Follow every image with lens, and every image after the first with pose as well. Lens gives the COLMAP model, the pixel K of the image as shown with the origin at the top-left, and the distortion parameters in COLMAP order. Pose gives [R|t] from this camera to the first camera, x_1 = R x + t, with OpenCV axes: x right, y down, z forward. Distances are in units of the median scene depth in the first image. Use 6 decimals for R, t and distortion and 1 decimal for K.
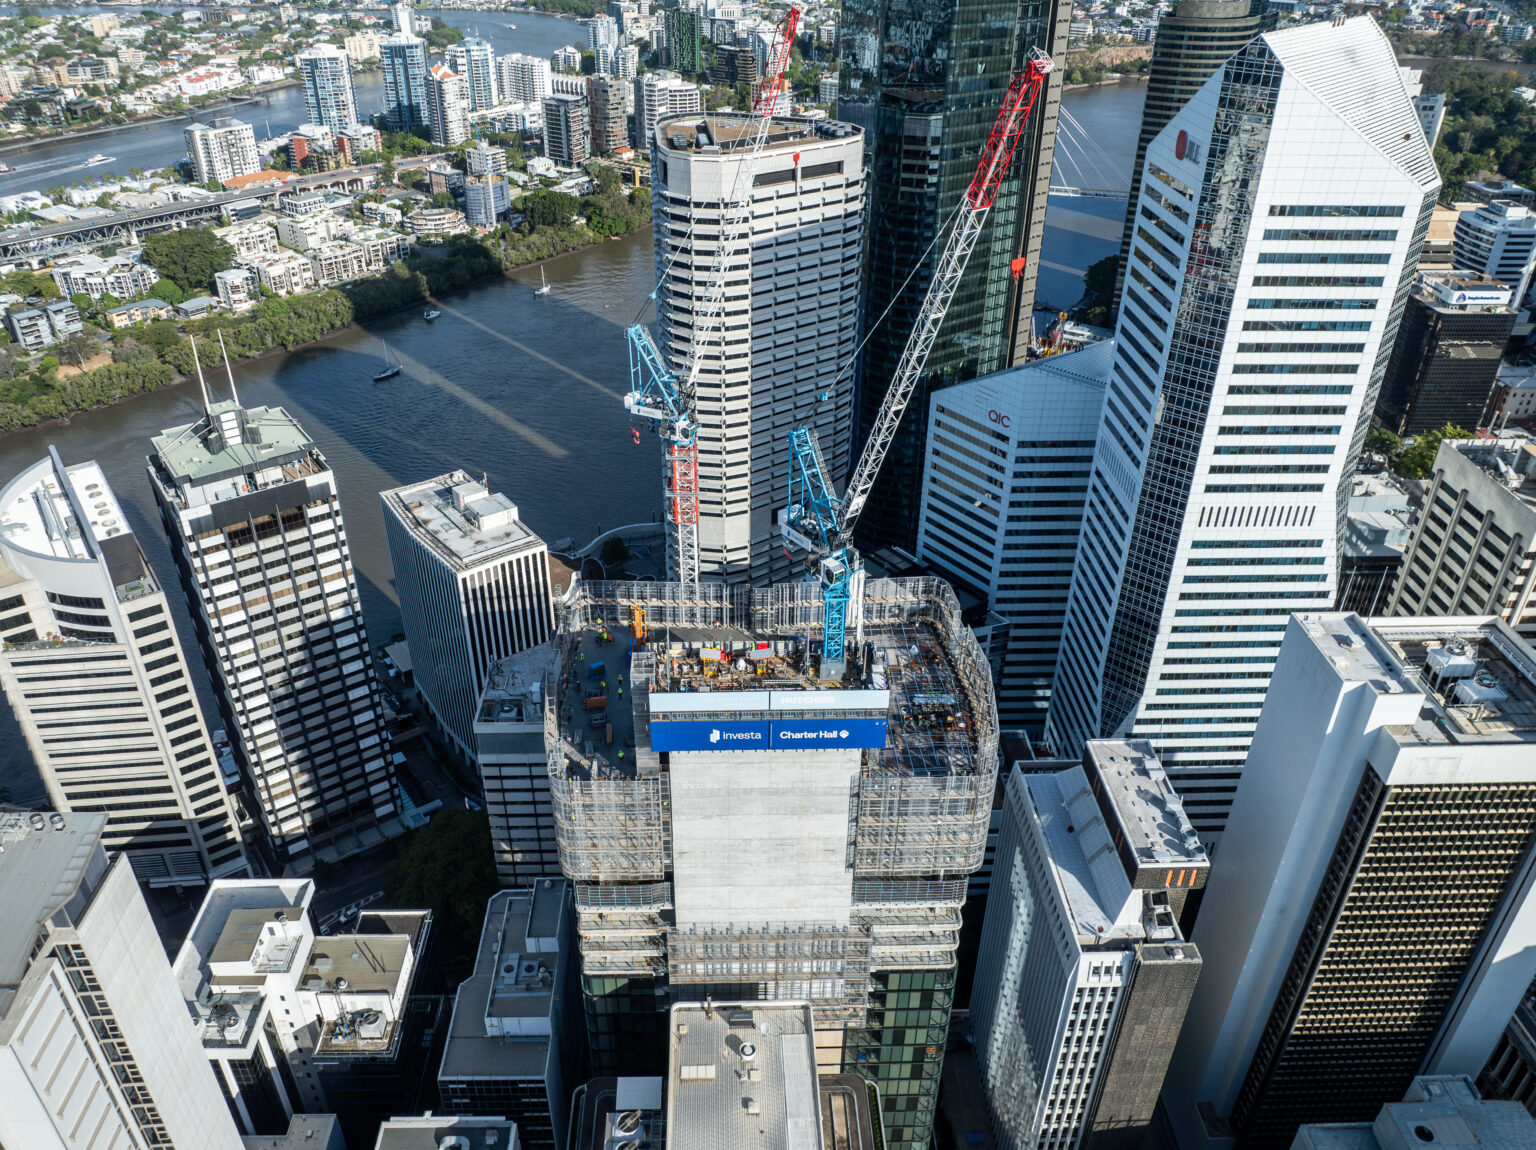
lens RADIAL K [[1118.0, 0, 761.3], [0, 1118.0, 574.1], [0, 0, 1]] dist [-0.040934, -0.014442]
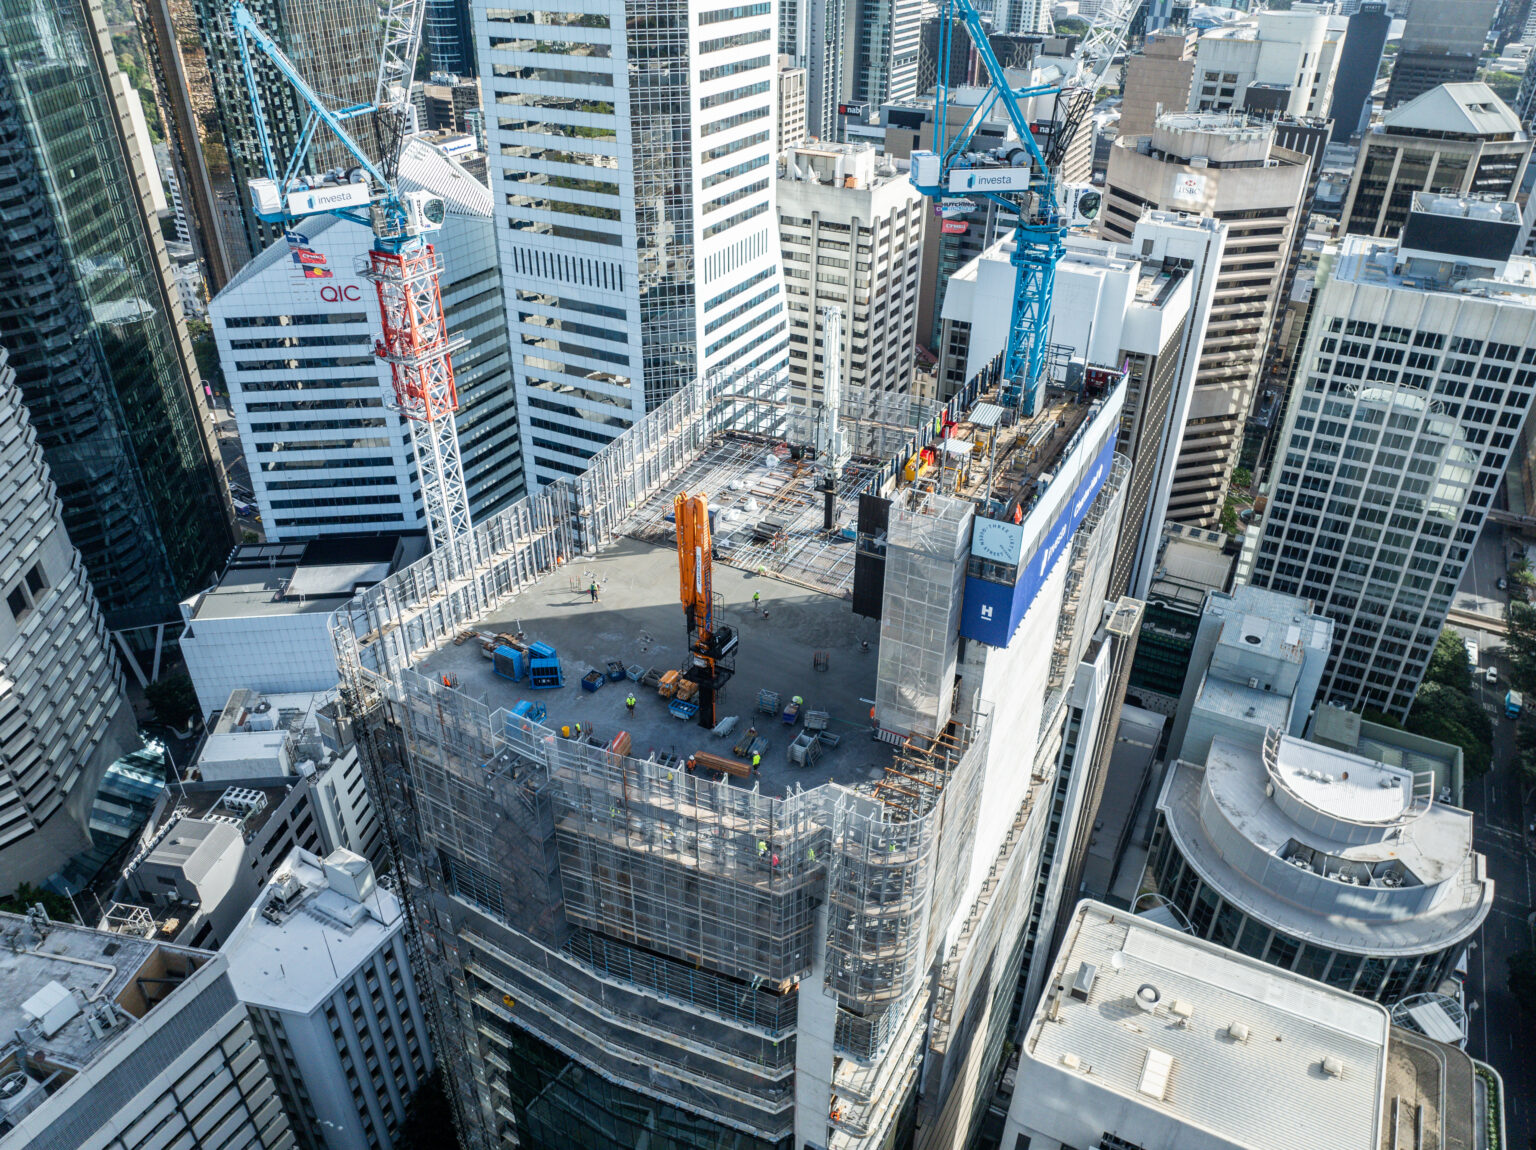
lens RADIAL K [[1118.0, 0, 764.7], [0, 1118.0, 572.0], [0, 0, 1]] dist [-0.040934, -0.014442]
pose [[0.508351, -0.462381, 0.726487, -0.323212], [0.461597, 0.858498, 0.223403, -0.022869], [-0.726985, 0.221777, 0.649852, 0.456445]]
